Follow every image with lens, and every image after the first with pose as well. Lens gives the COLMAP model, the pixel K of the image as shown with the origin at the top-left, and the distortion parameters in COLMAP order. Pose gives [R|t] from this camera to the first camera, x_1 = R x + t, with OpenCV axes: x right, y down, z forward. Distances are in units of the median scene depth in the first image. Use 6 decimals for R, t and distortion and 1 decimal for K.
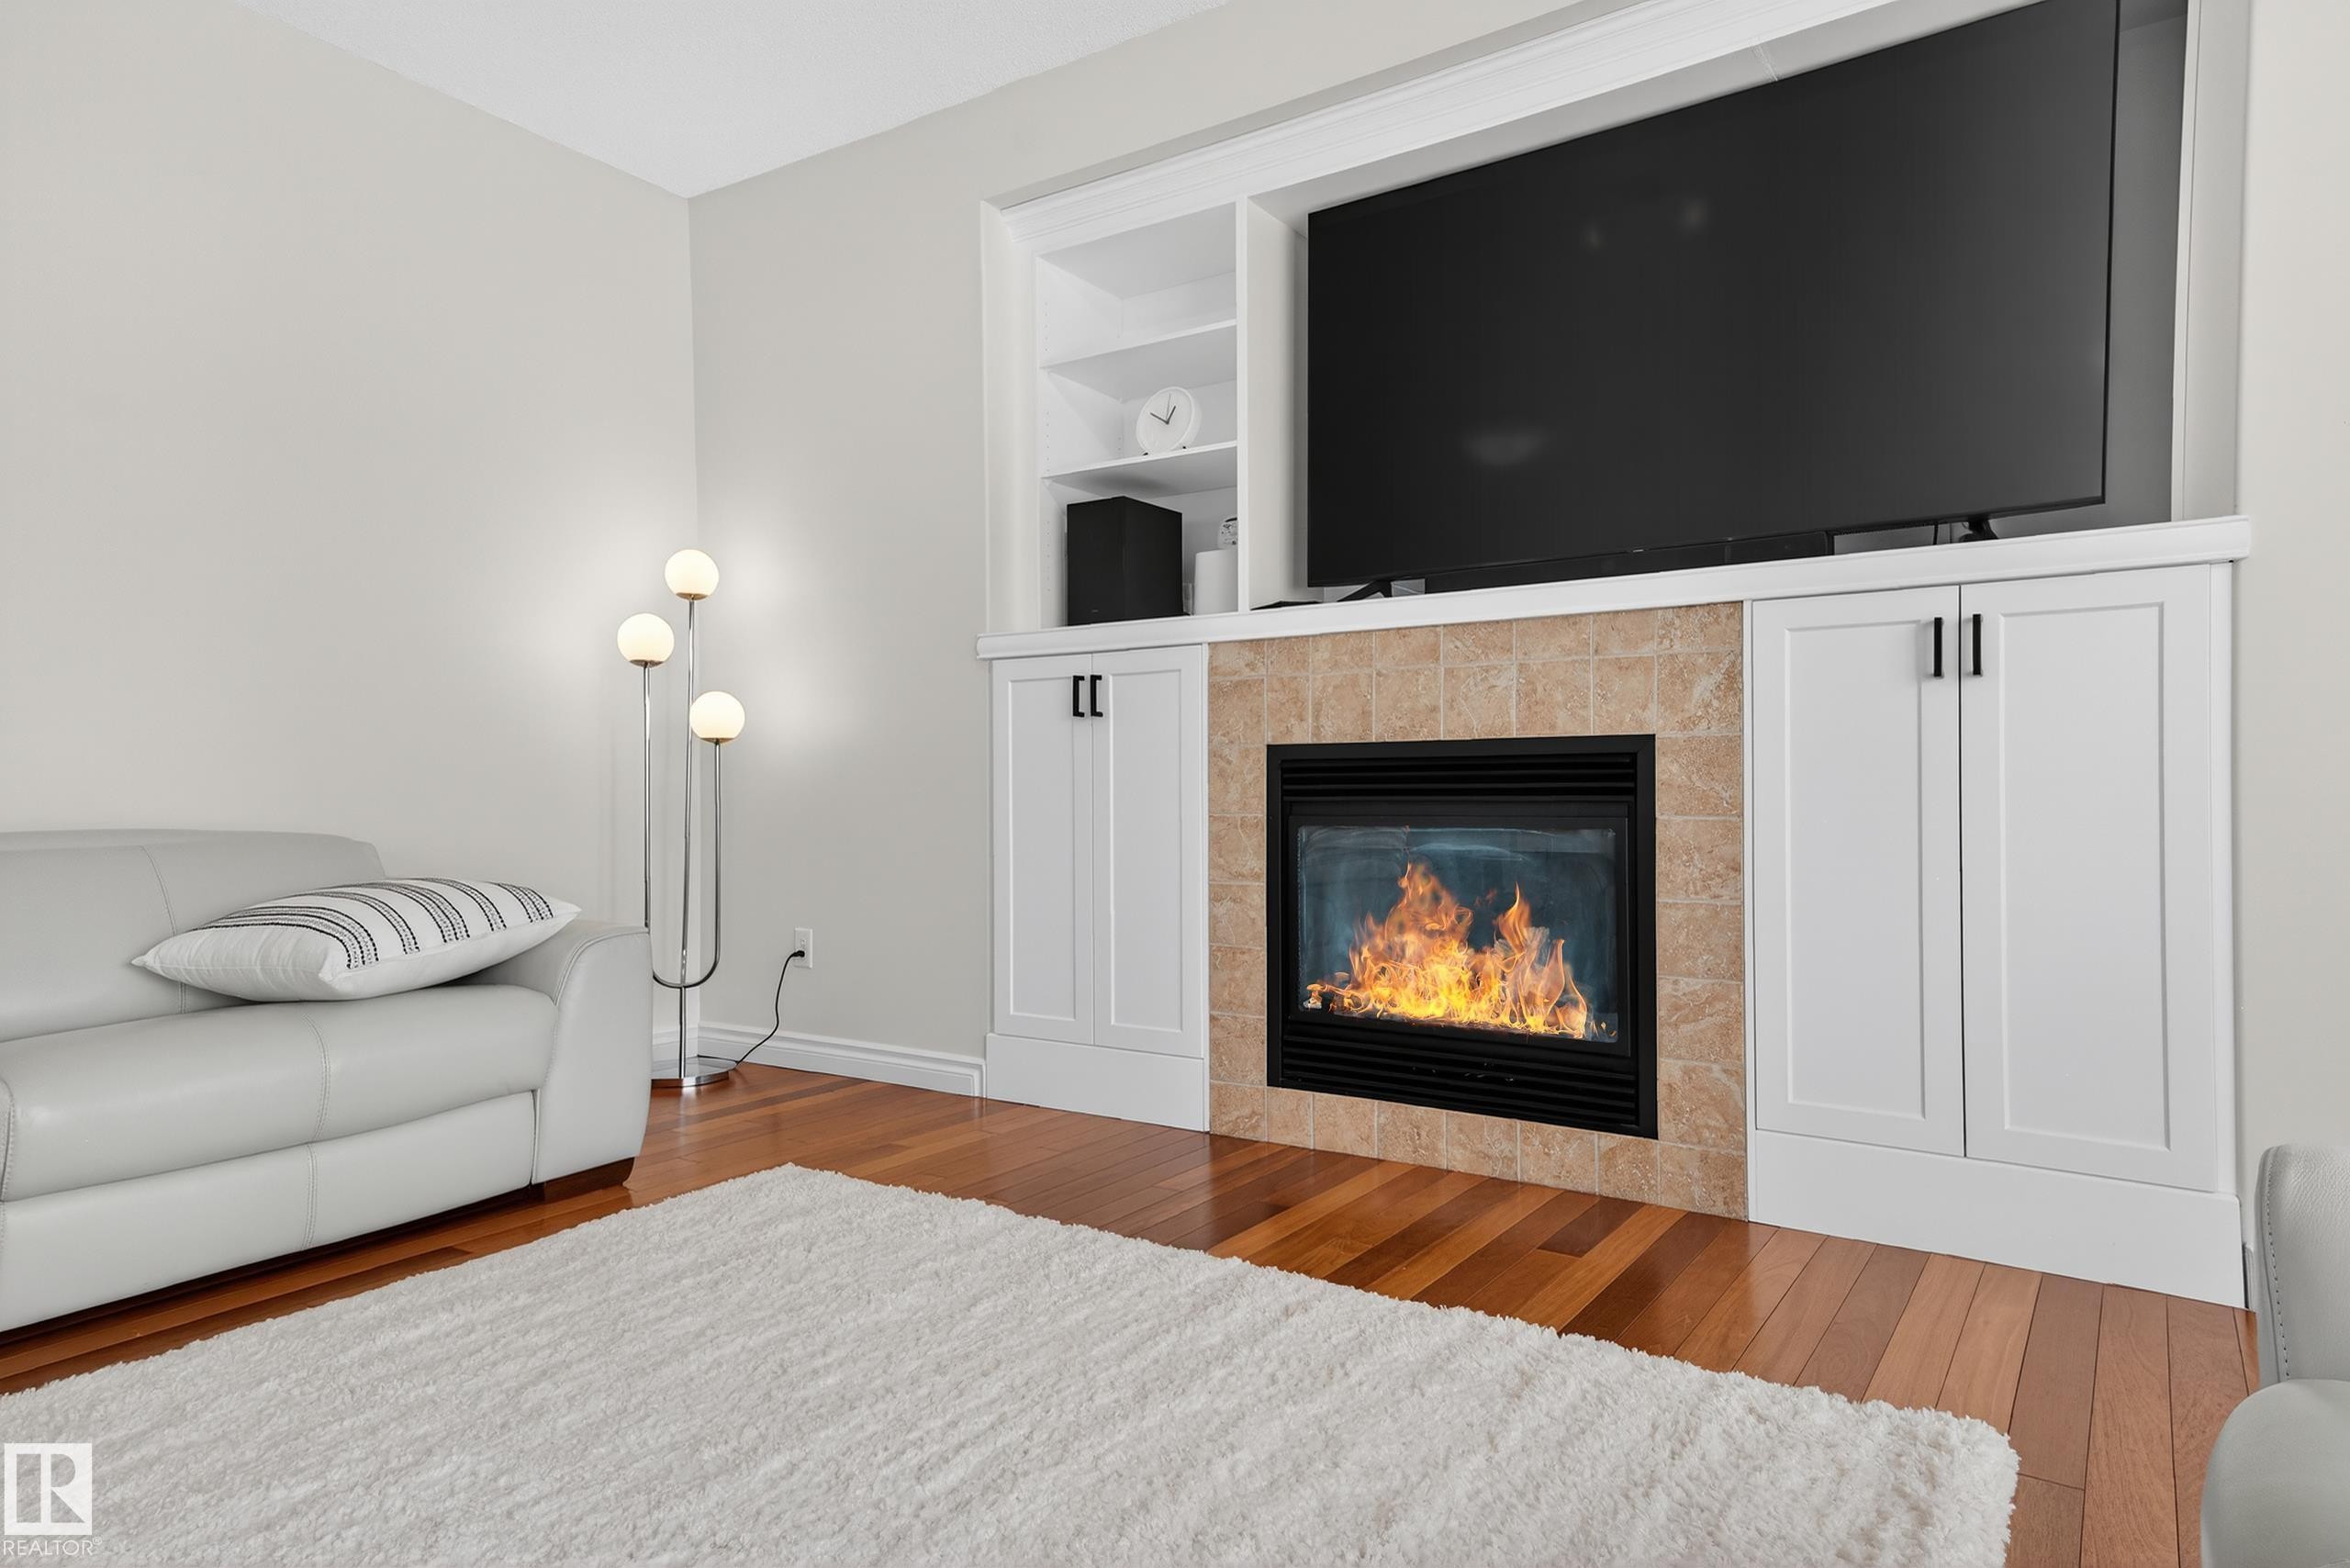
lens RADIAL K [[1399.3, 0, 1175.0], [0, 1399.3, 785.0], [0, 0, 1]] dist [0.047552, 0.000337]
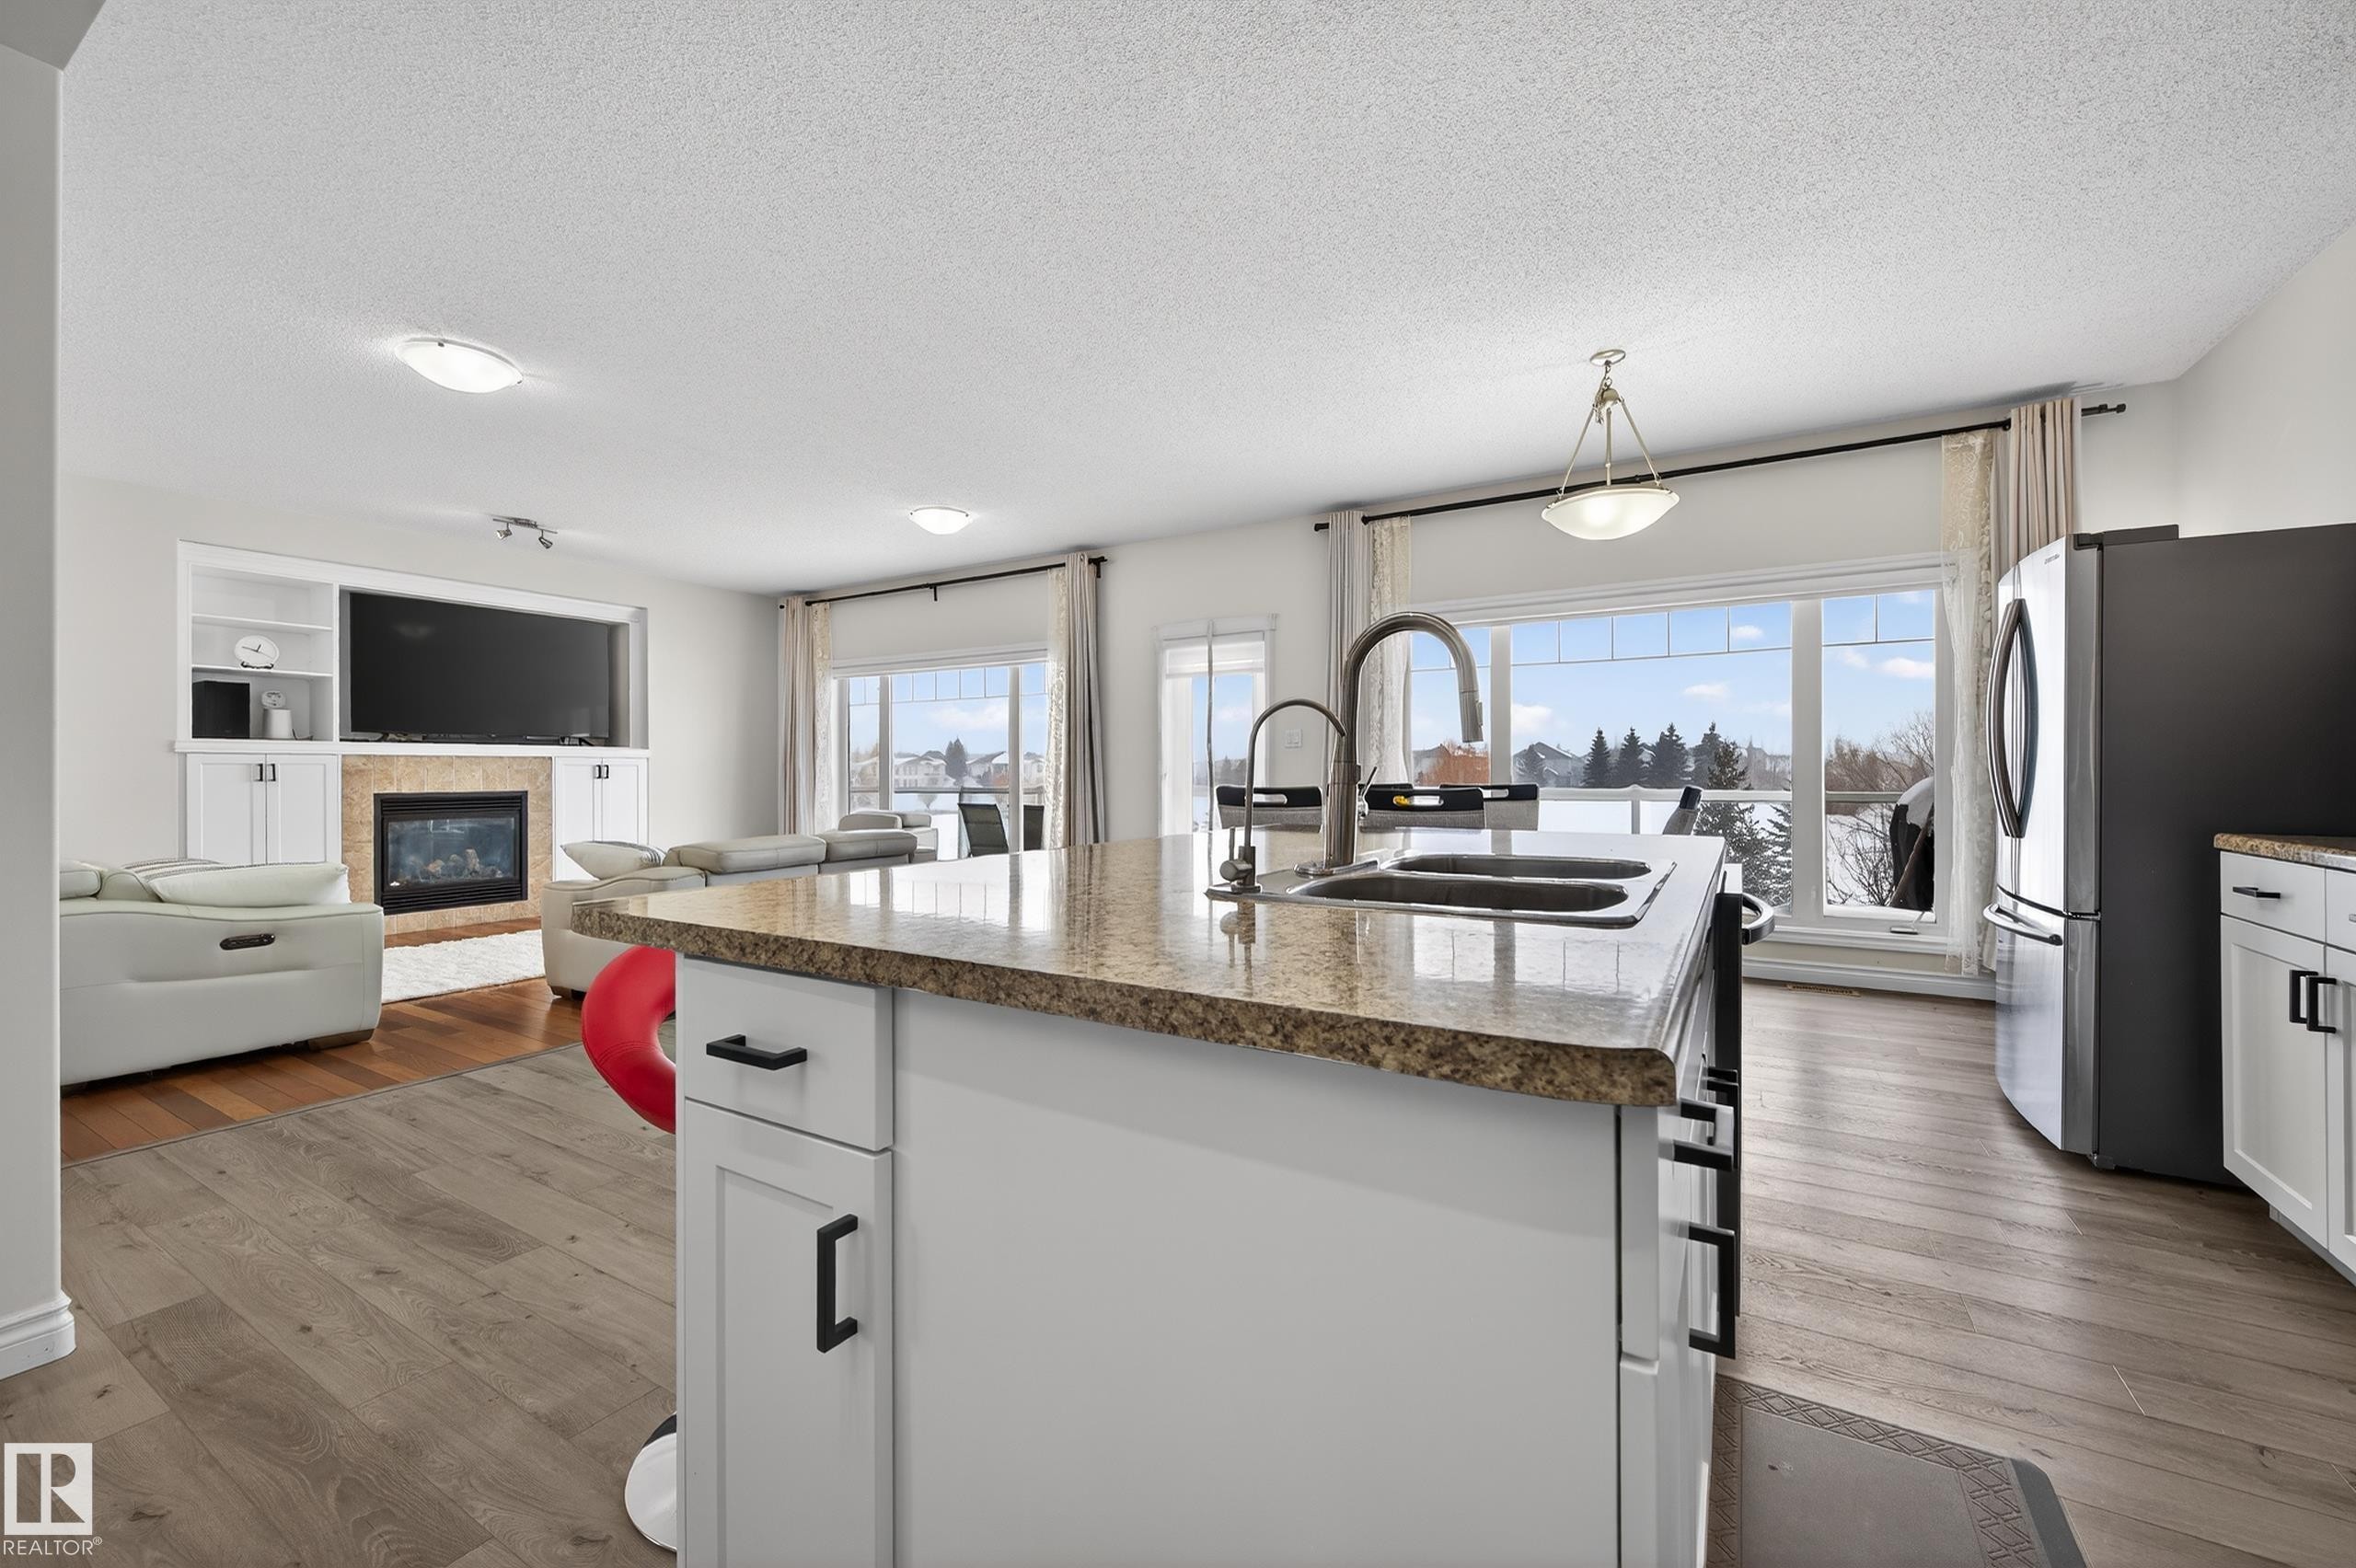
lens RADIAL K [[922.9, 0, 1186.7], [0, 922.9, 777.3], [0, 0, 1]] dist [0.003080, -0.000478]
pose [[-0.063168, 0.001172, 0.998002, -2.075923], [0.004739, 0.999988, -0.000874, -0.057784], [-0.997992, 0.004675, -0.063173, -0.542970]]
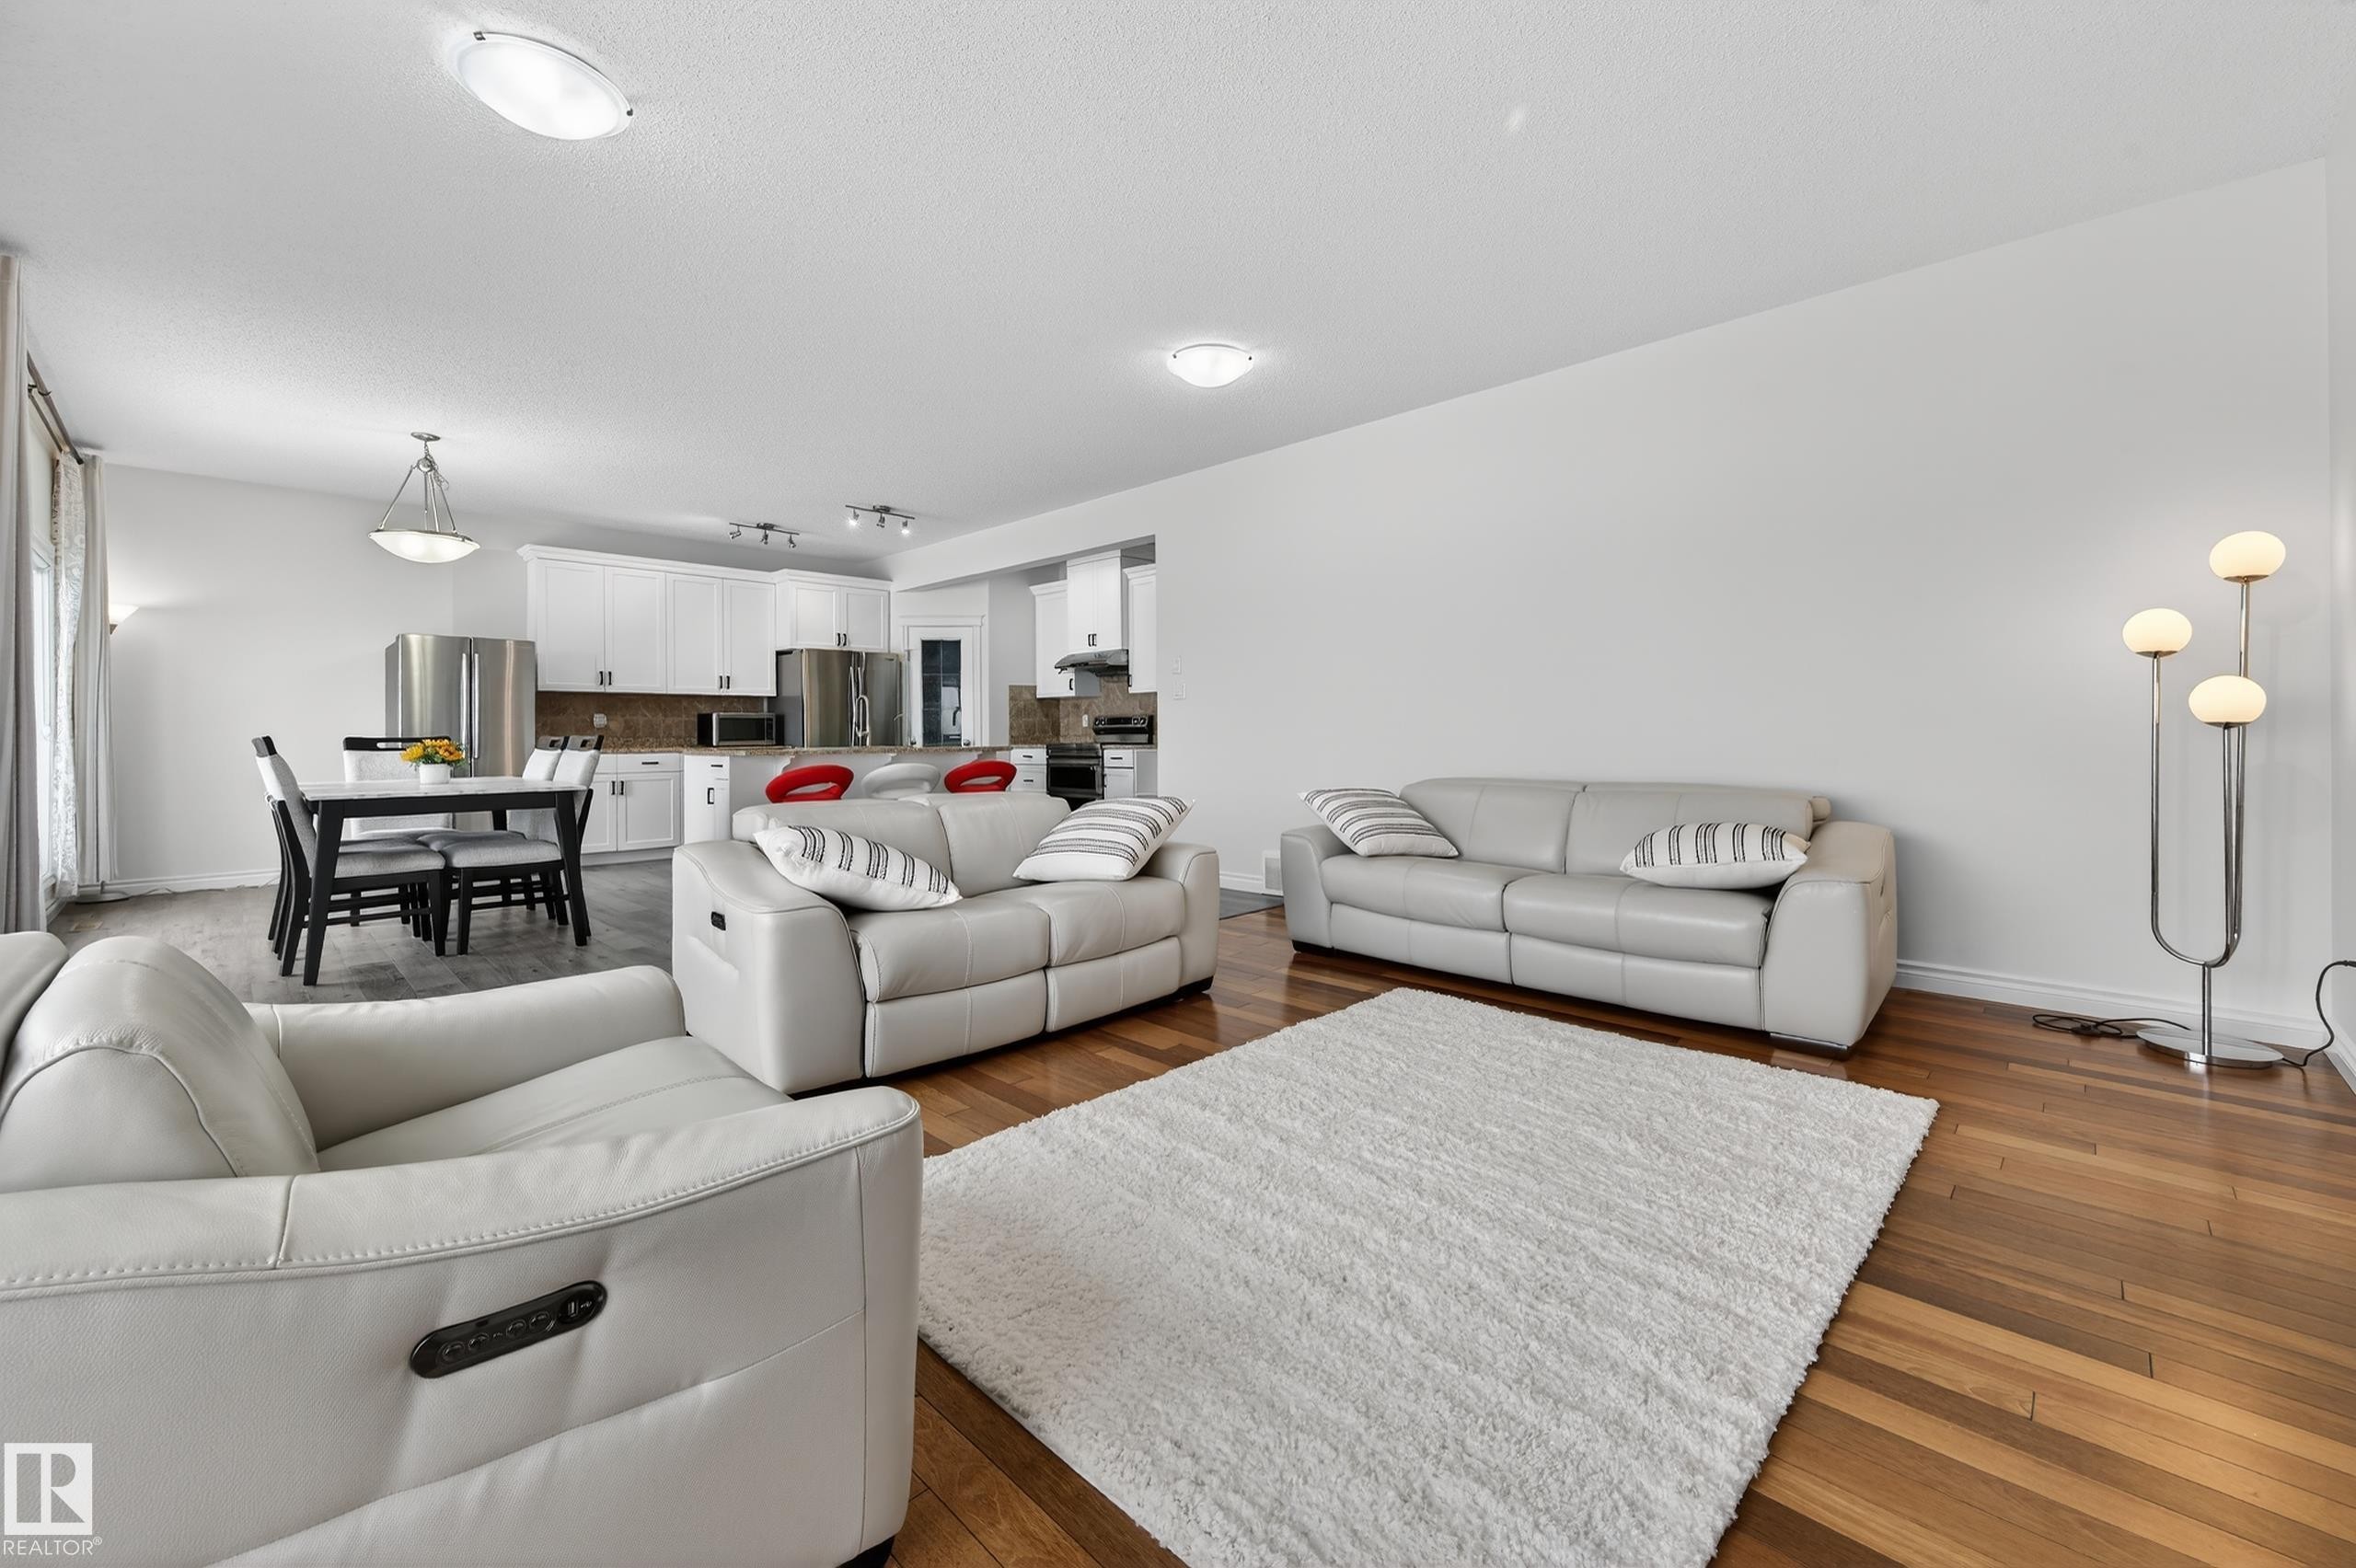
lens RADIAL K [[922.9, 0, 1190.5], [0, 922.9, 737.2], [0, 0, 1]] dist [0.003080, -0.000478]
pose [[-0.165281, 0.009662, -0.986199, 0.606627], [0.007379, 0.999936, 0.008560, -0.046969], [0.986219, -0.005862, -0.165341, 0.535571]]
